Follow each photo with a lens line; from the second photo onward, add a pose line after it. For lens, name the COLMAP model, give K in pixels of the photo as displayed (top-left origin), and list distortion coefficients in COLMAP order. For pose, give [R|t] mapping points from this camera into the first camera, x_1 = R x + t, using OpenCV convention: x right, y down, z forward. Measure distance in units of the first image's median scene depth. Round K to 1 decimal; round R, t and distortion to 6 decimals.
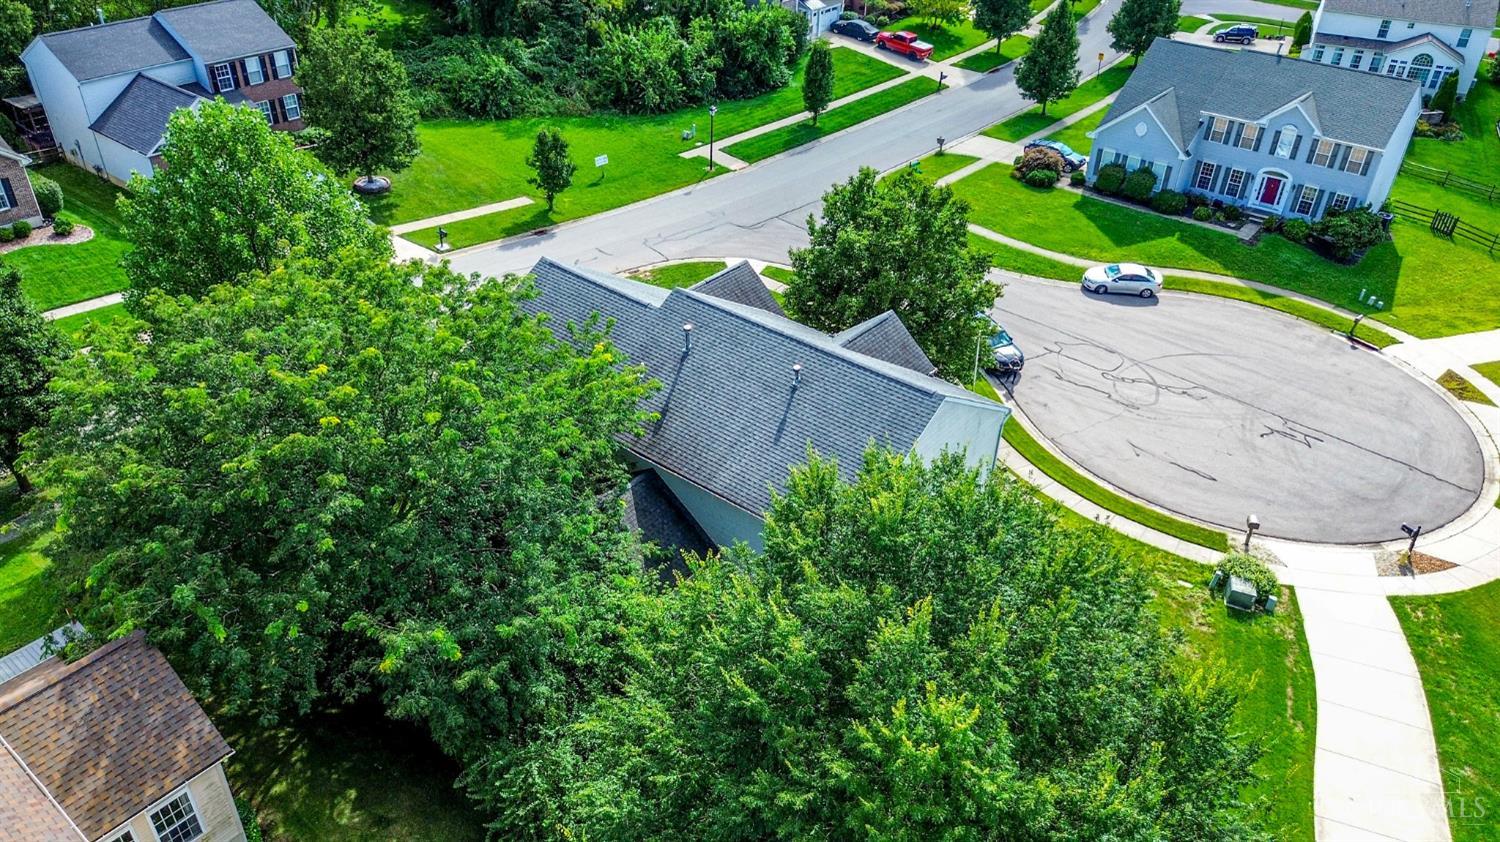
lens RADIAL K [[1081.8, 0, 750.0], [0, 1081.8, 421.0], [0, 0, 1]] dist [0.020675, -0.006690]
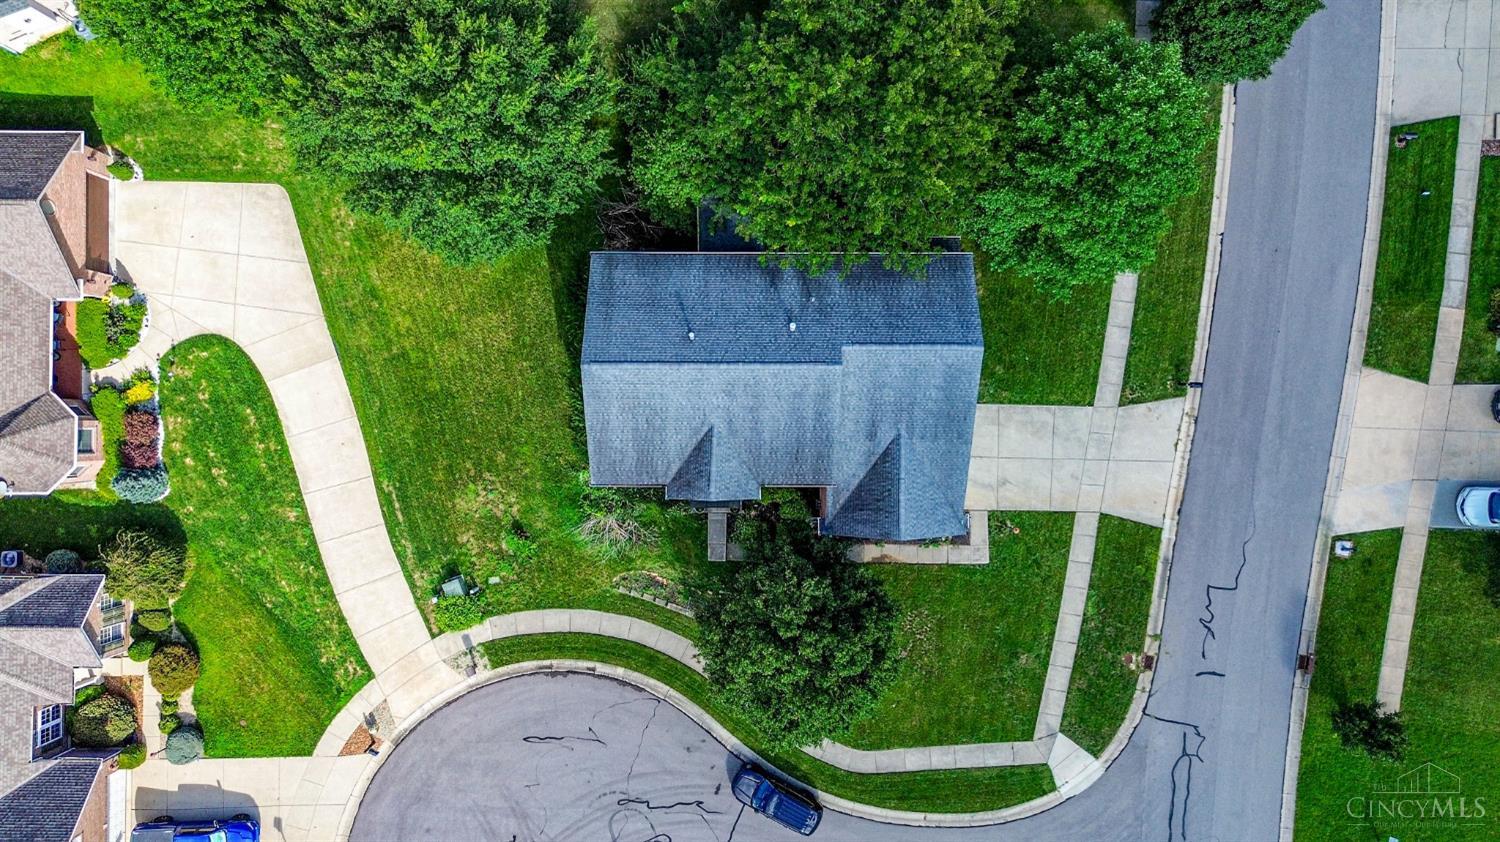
lens RADIAL K [[1081.8, 0, 750.0], [0, 1081.8, 421.0], [0, 0, 1]] dist [0.020675, -0.006690]
pose [[-0.781425, 0.623396, -0.027435, 0.079162], [-0.369382, -0.426688, 0.825527, -1.035369], [0.502924, 0.655221, 0.563696, 0.306575]]
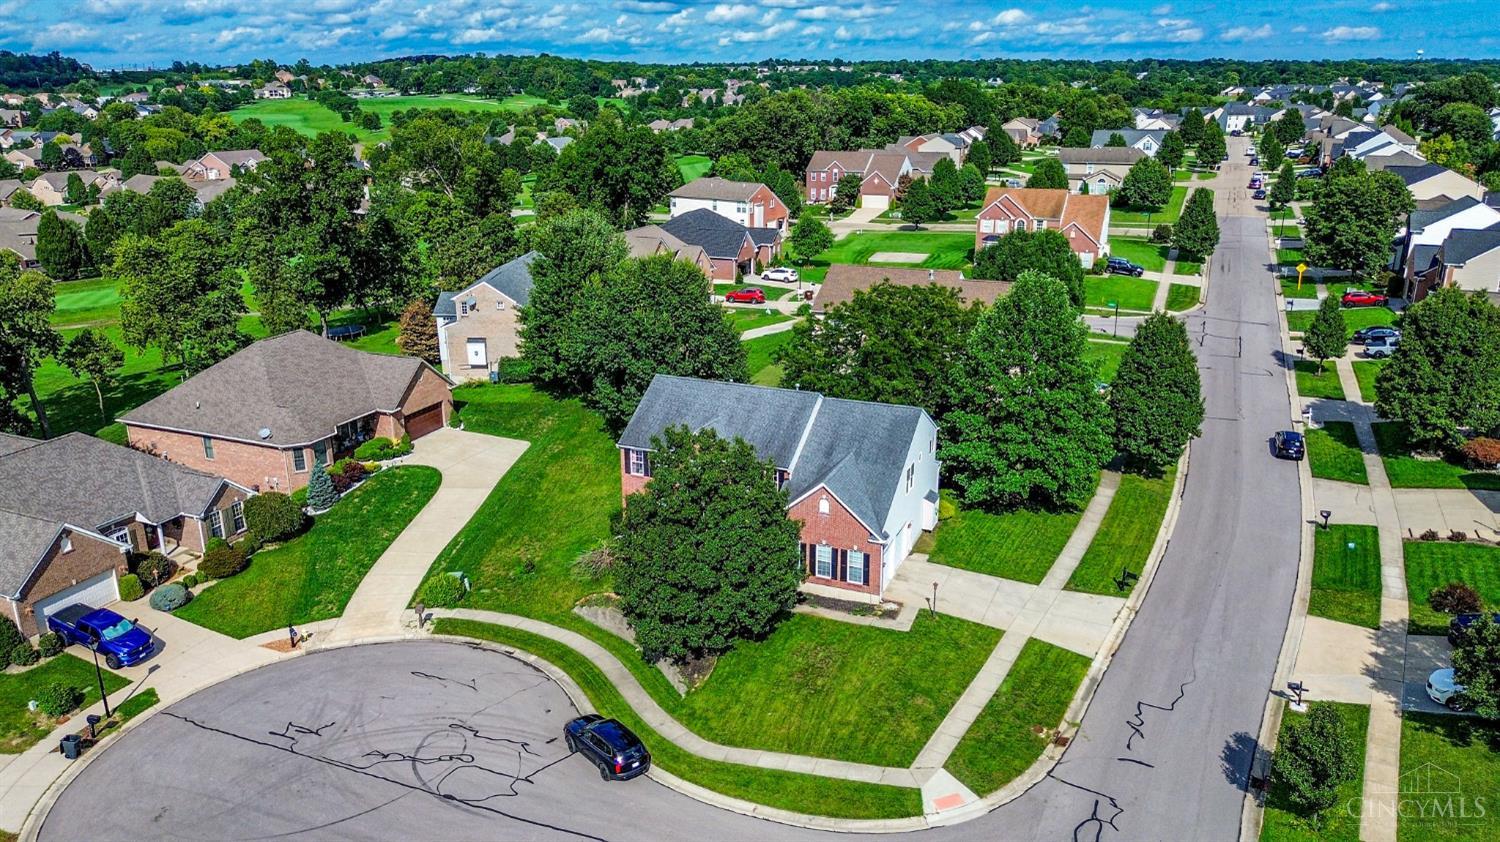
lens RADIAL K [[1081.8, 0, 750.0], [0, 1081.8, 421.0], [0, 0, 1]] dist [0.020675, -0.006690]
pose [[-0.962472, 0.060684, -0.264510, 0.461464], [-0.170801, 0.621972, 0.764185, -1.285600], [0.210891, 0.780685, -0.588265, 1.897363]]
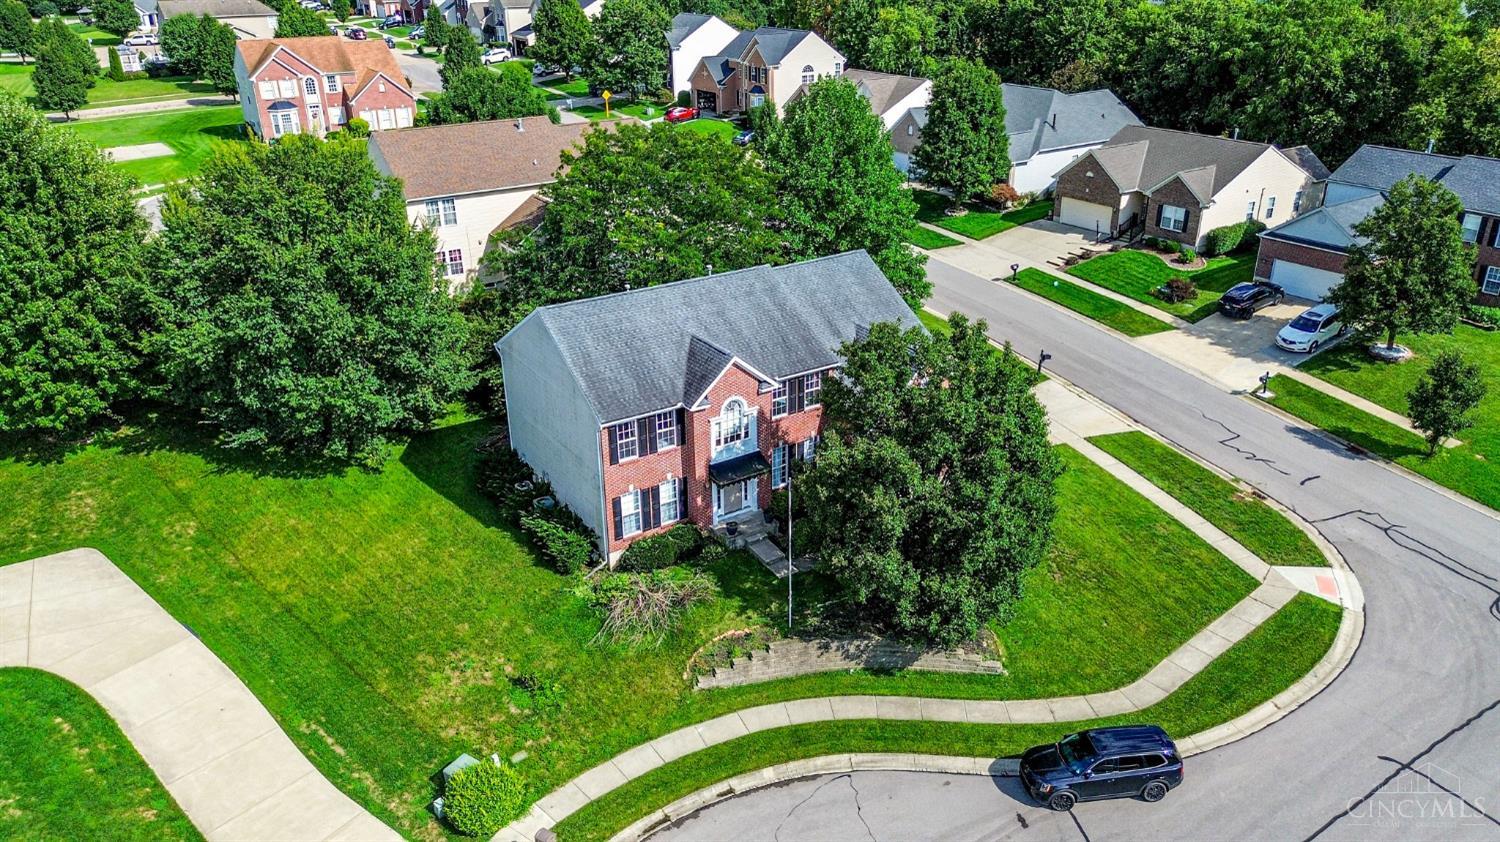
lens RADIAL K [[1081.8, 0, 750.0], [0, 1081.8, 421.0], [0, 0, 1]] dist [0.020675, -0.006690]
pose [[-0.304679, 0.368598, -0.878241, 1.046023], [-0.533653, 0.697691, 0.477956, -0.549840], [0.788914, 0.614299, -0.015868, 1.062988]]
